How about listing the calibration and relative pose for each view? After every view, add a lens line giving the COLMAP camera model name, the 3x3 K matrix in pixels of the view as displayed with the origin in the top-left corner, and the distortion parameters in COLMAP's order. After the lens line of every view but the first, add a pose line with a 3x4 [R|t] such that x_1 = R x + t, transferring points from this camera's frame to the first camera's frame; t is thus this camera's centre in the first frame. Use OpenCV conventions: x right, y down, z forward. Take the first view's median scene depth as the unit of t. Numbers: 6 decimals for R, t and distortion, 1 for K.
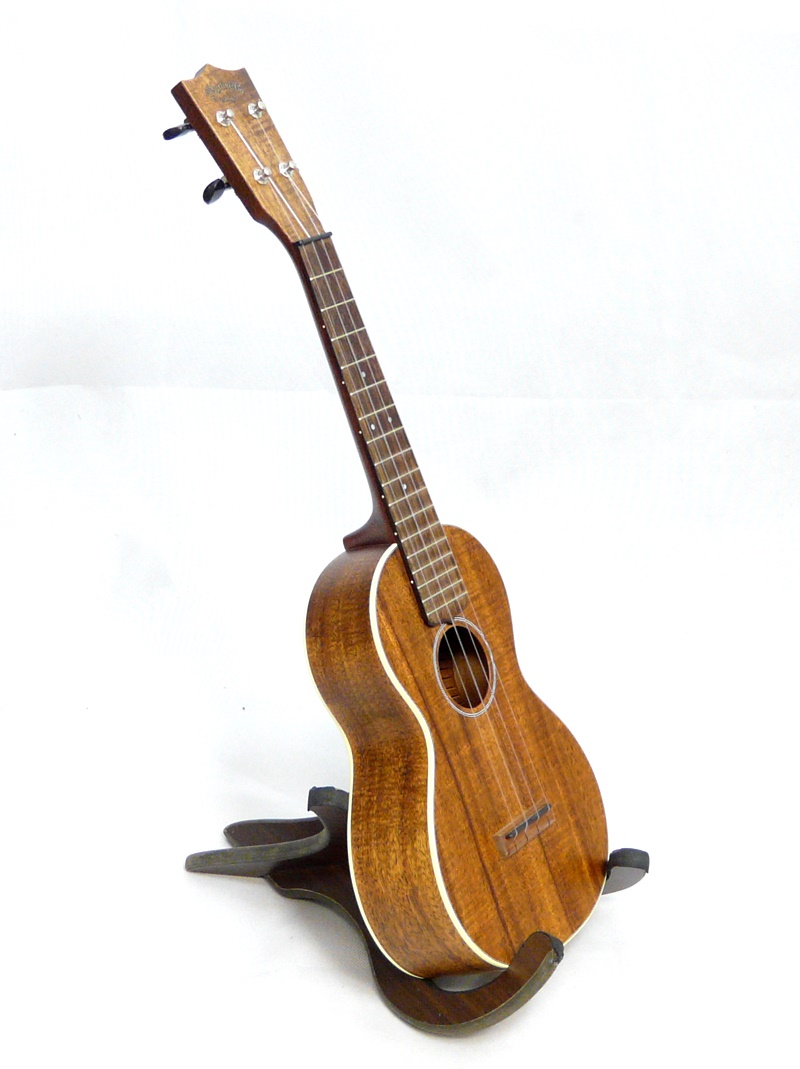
lens RADIAL K [[1317.5, 0, 399.8], [0, 1317.5, 538.0], [0, 0, 1]] dist [-0.036222, 0.000000]
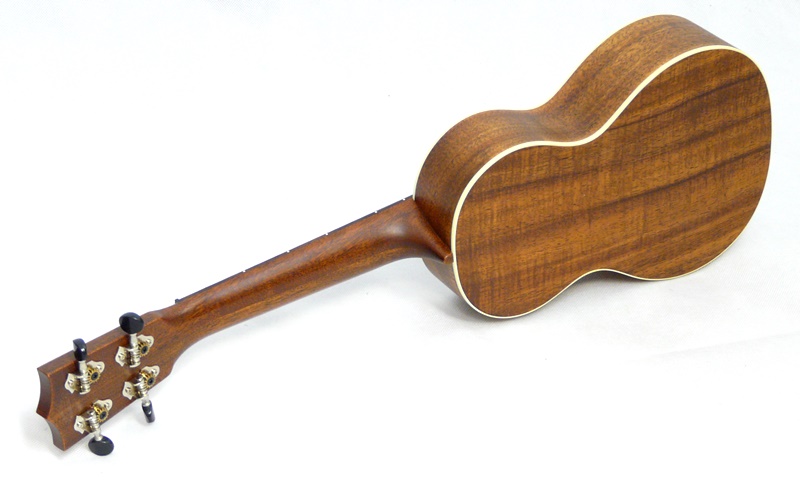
lens RADIAL K [[1676.4, 0, 399.2], [0, 1676.4, 241.4], [0, 0, 1]] dist [0.033504, 0.000000]
pose [[-0.244695, -0.318896, 0.915658, -1.409586], [0.879887, -0.469769, 0.071529, -0.132692], [0.407337, 0.823178, 0.395543, 0.450381]]
